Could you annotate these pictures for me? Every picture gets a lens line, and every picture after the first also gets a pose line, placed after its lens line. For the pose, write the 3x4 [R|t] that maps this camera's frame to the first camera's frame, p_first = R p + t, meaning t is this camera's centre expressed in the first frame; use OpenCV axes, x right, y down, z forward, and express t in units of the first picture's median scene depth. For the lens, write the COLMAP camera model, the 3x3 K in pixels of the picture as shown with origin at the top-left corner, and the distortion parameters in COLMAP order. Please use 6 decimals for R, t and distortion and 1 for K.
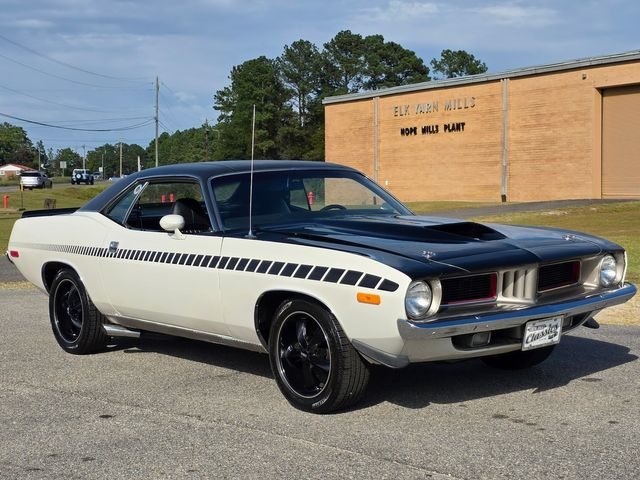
lens RADIAL K [[1123.8, 0, 305.7], [0, 1123.8, 215.3], [0, 0, 1]] dist [0.141690, 0.000000]
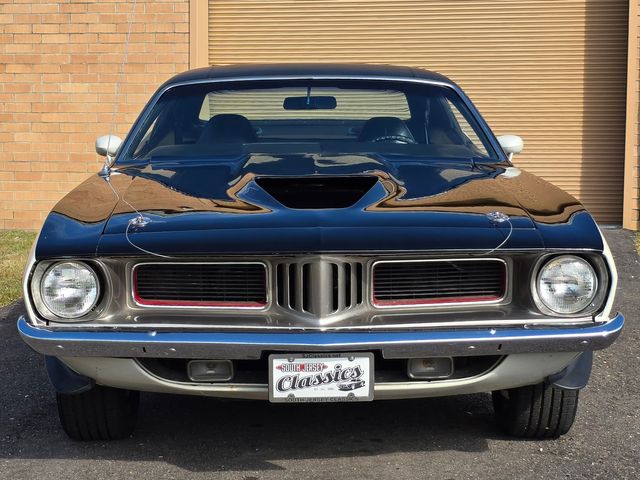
lens RADIAL K [[1289.8, 0, 319.1], [0, 1289.8, 203.3], [0, 0, 1]] dist [0.155976, 0.000000]
pose [[0.782061, 0.088061, -0.616949, 0.438560], [-0.053508, 0.995799, 0.074308, -0.023916], [0.620901, -0.025101, 0.783487, 0.342110]]
